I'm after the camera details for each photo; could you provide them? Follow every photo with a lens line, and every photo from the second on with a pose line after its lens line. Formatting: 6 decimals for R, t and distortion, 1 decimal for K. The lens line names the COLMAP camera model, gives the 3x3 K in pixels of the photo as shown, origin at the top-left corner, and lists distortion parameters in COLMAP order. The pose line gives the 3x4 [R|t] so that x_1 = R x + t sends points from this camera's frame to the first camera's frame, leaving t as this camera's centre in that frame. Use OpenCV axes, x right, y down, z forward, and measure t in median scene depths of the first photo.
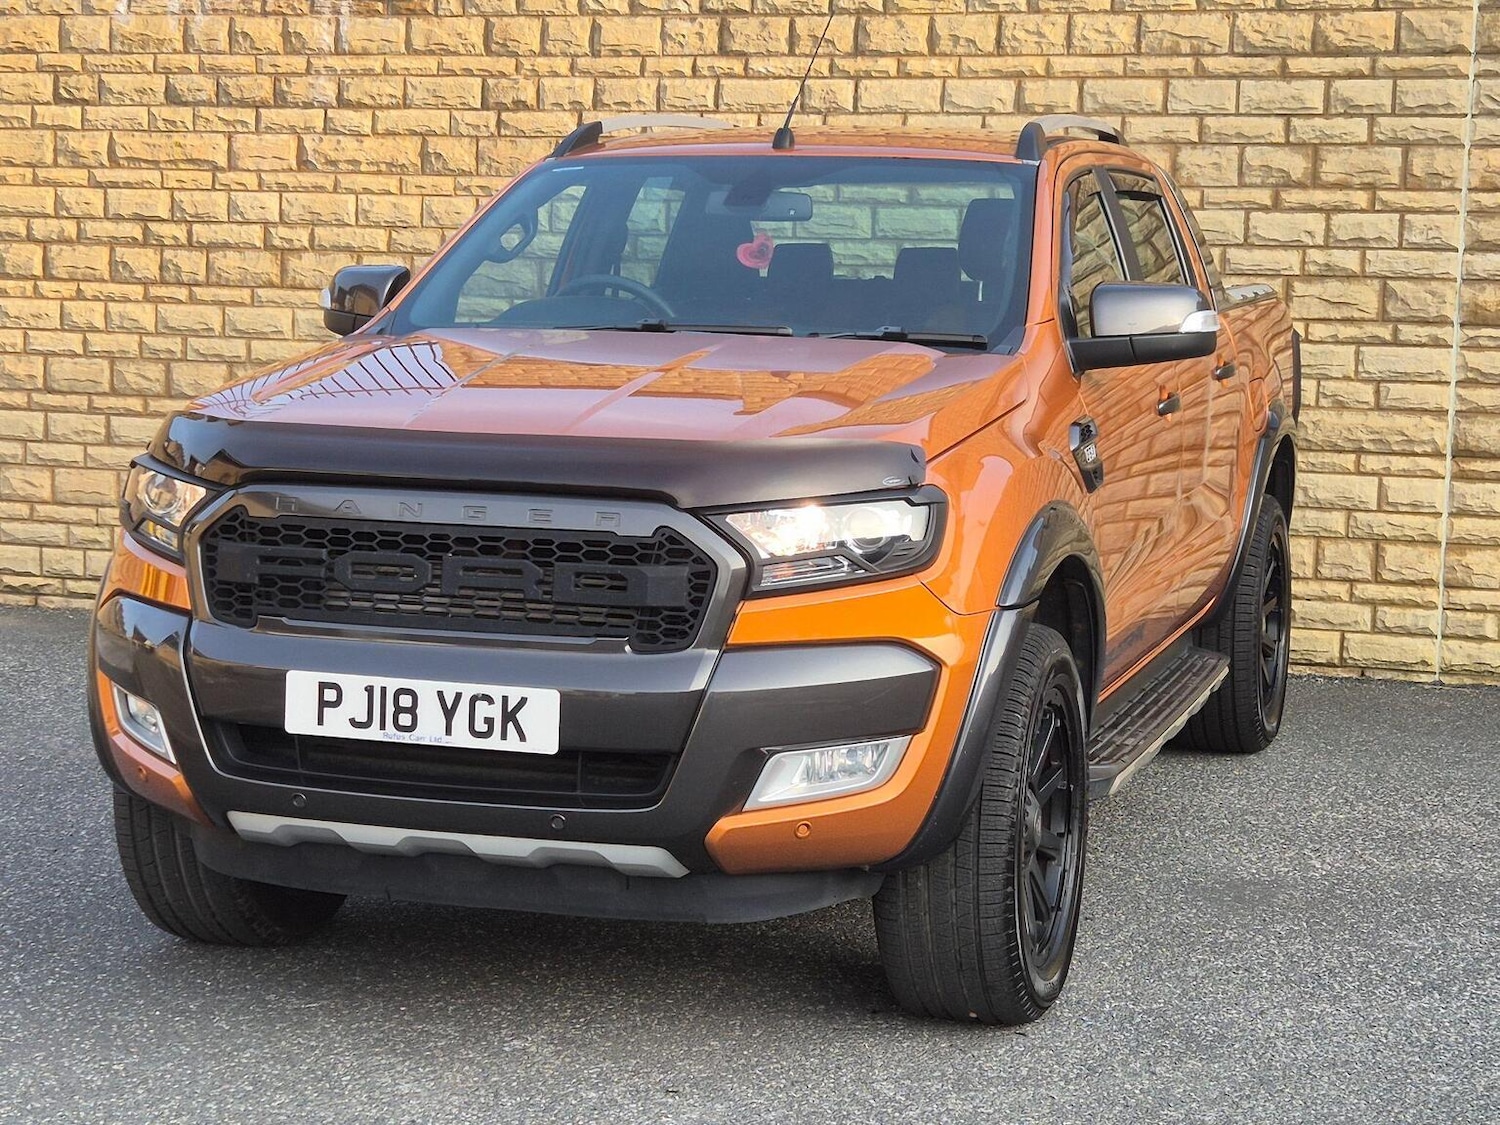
lens RADIAL K [[2860.9, 0, 707.7], [0, 2860.9, 558.8], [0, 0, 1]] dist [0.132741, -0.320526]
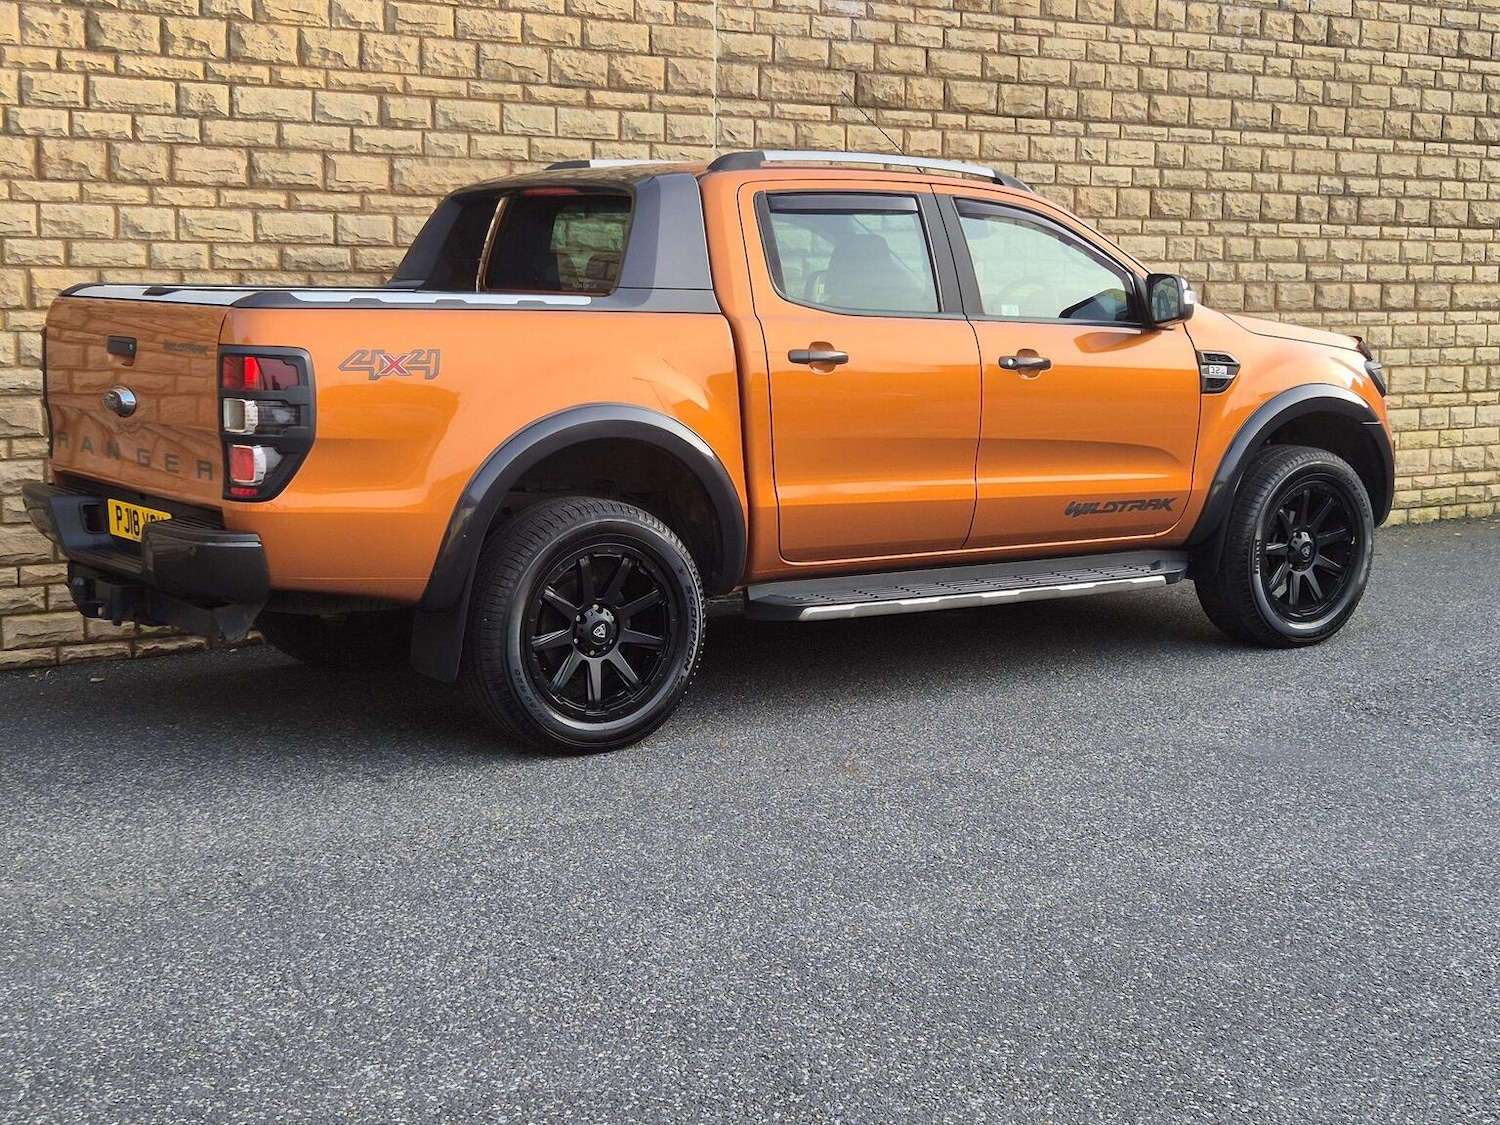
lens RADIAL K [[2211.3, 0, 739.1], [0, 2211.3, 565.3], [0, 0, 1]] dist [0.099539, -0.100124]
pose [[0.591357, -0.120361, 0.797377, -0.498567], [0.090775, 0.992450, 0.082486, -0.048716], [-0.801284, 0.023603, 0.597818, 0.399610]]
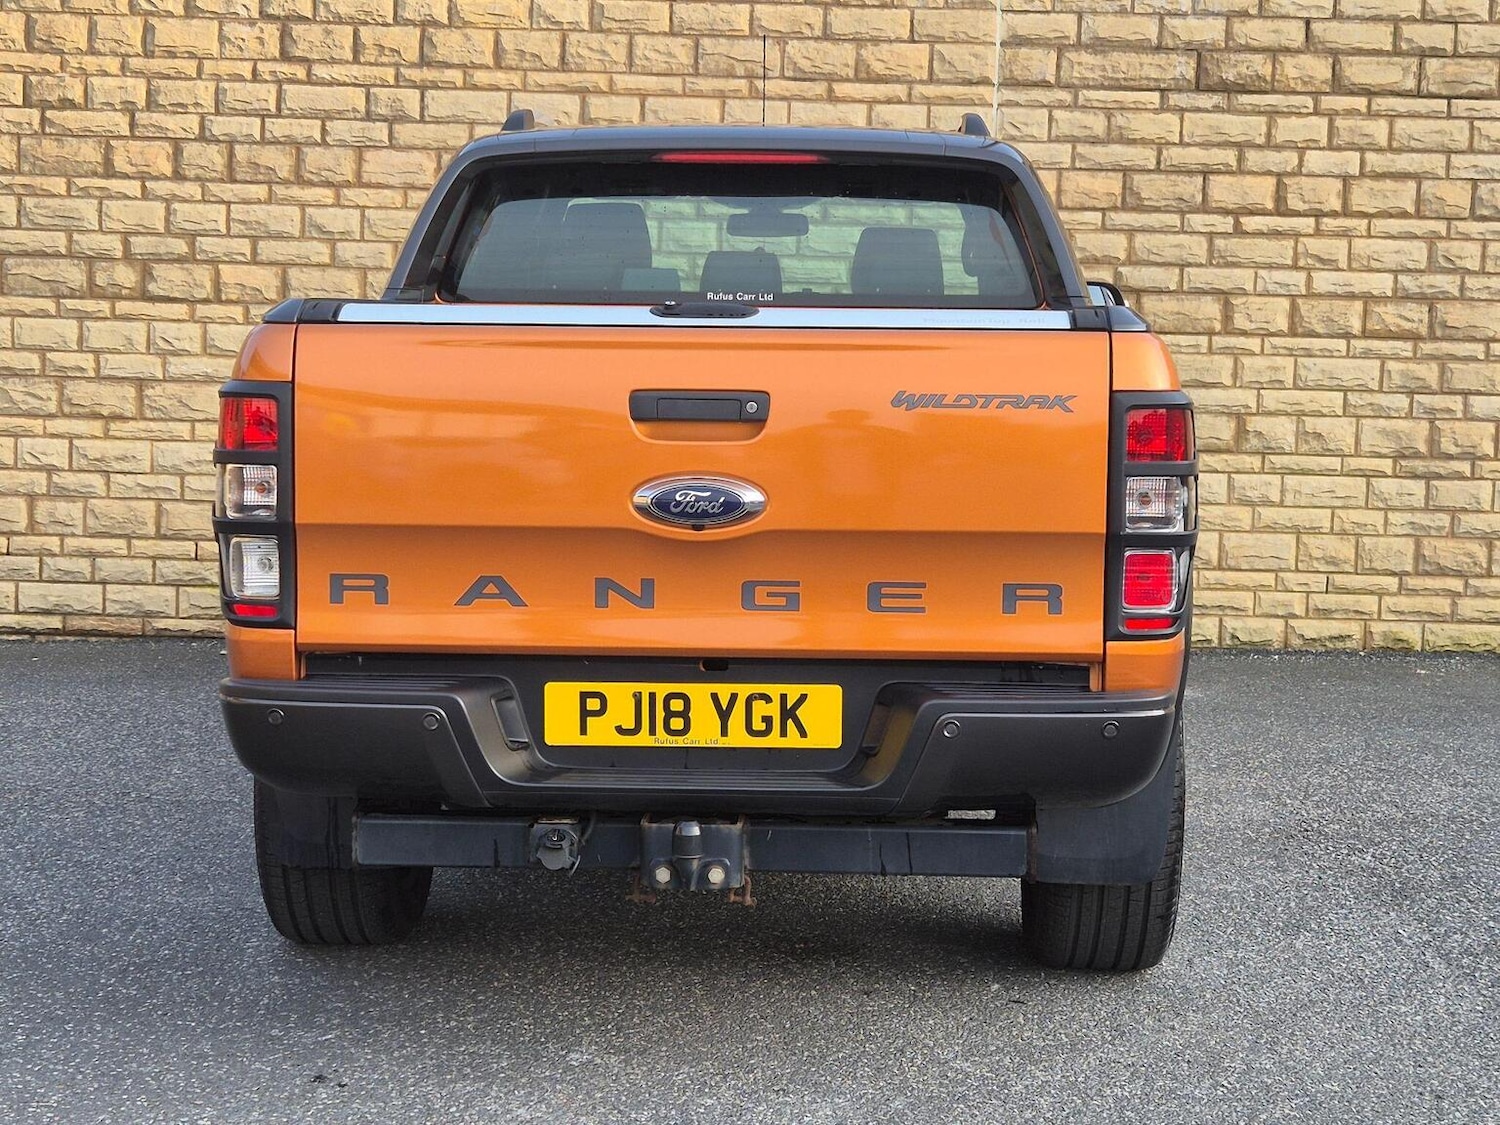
lens RADIAL K [[2646.4, 0, 753.4], [0, 2646.4, 532.9], [0, 0, 1]] dist [0.130044, -0.309580]
pose [[0.941461, -0.027378, 0.336007, -0.164982], [0.028618, 0.999590, 0.001263, -0.005506], [-0.335904, 0.008427, 0.941859, 0.063076]]
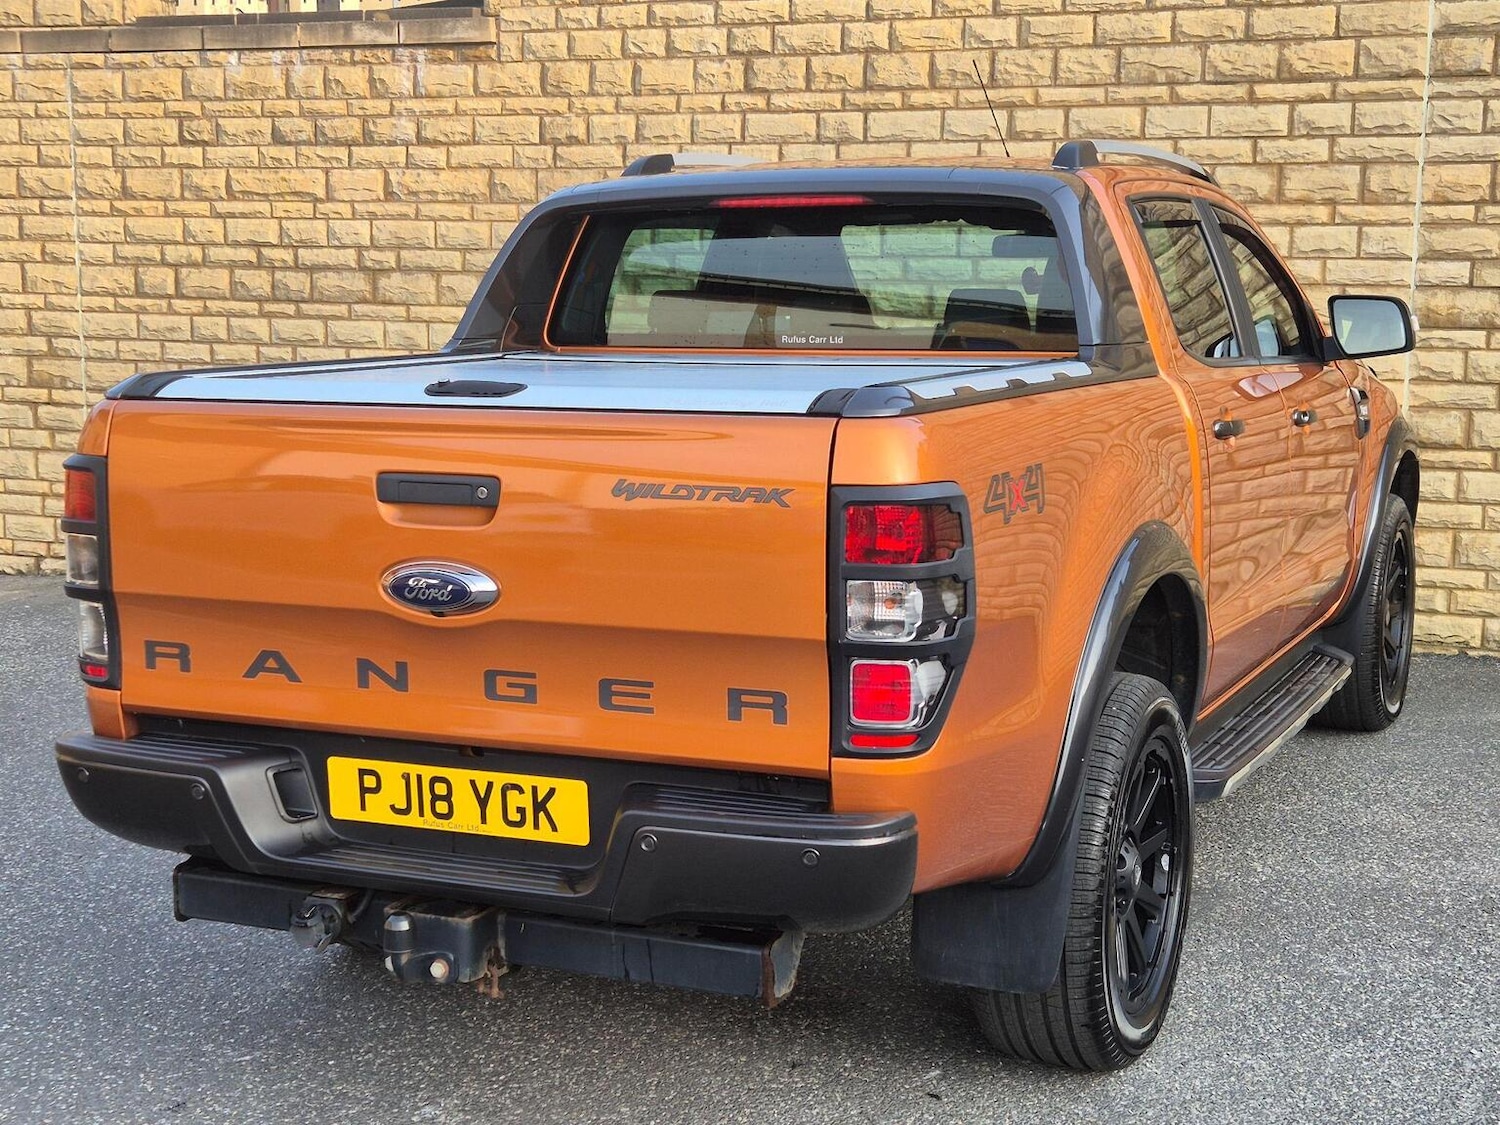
lens RADIAL K [[2219.0, 0, 701.3], [0, 2219.0, 582.2], [0, 0, 1]] dist [0.102236, -0.116907]
pose [[0.997917, -0.007332, -0.064100, 0.043043], [0.010614, 0.998642, 0.051013, -0.029621], [0.063639, -0.051588, 0.996639, 0.123847]]
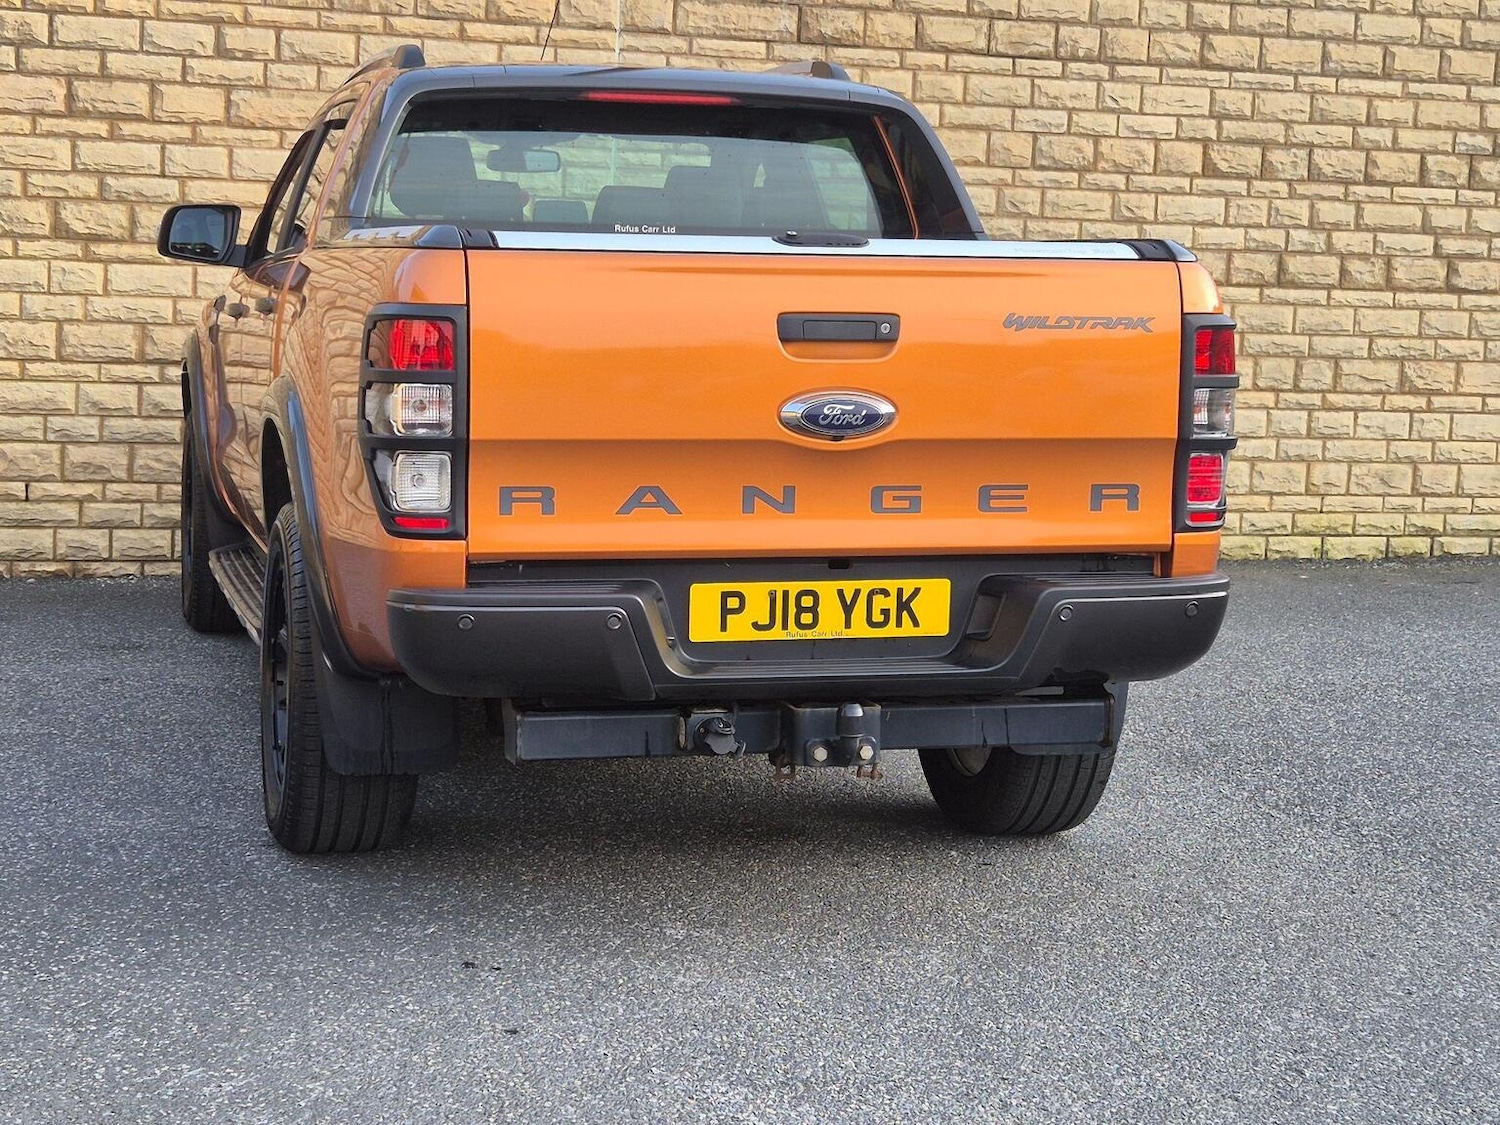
lens RADIAL K [[2638.2, 0, 738.4], [0, 2638.2, 534.1], [0, 0, 1]] dist [0.130429, -0.296892]
pose [[0.800518, -0.055923, 0.596694, -0.331055], [0.043770, 0.998434, 0.034853, -0.006250], [-0.597709, -0.001783, 0.801712, 0.105702]]
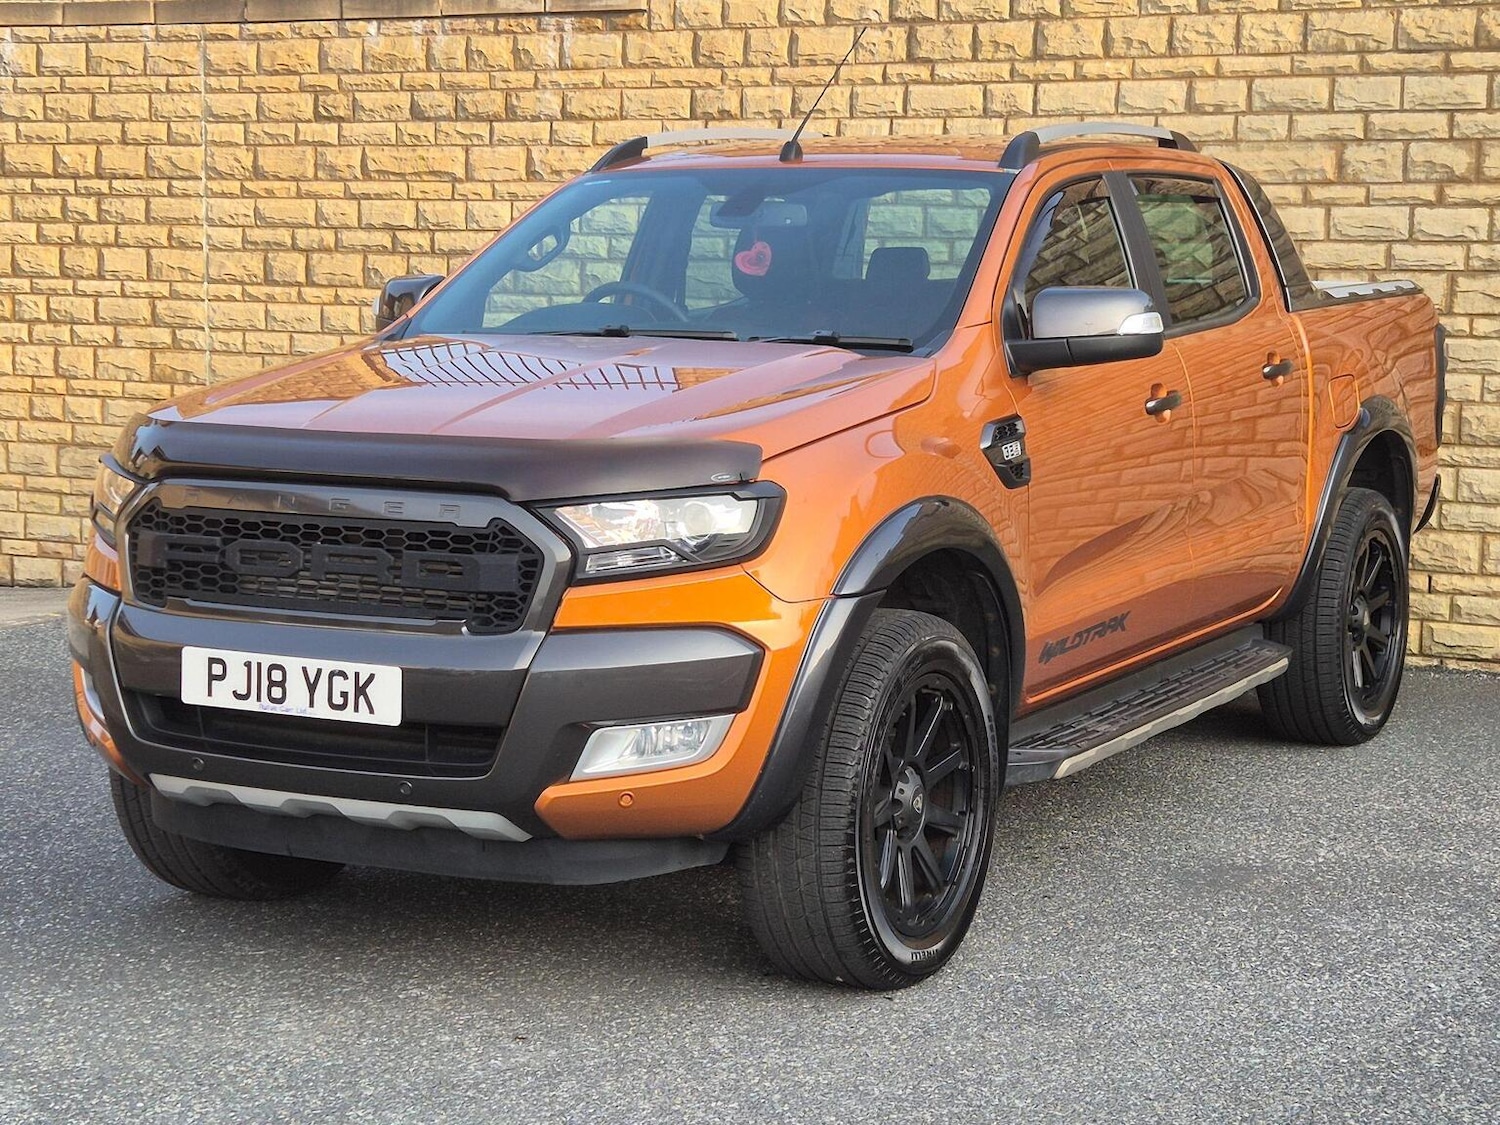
lens RADIAL K [[2856.3, 0, 749.3], [0, 2856.3, 570.5], [0, 0, 1]] dist [0.127865, -0.285689]
pose [[0.985554, 0.007901, -0.169180, 0.128189], [-0.006756, 0.999950, 0.007339, -0.000009], [0.169229, -0.006090, 0.985558, -0.026898]]
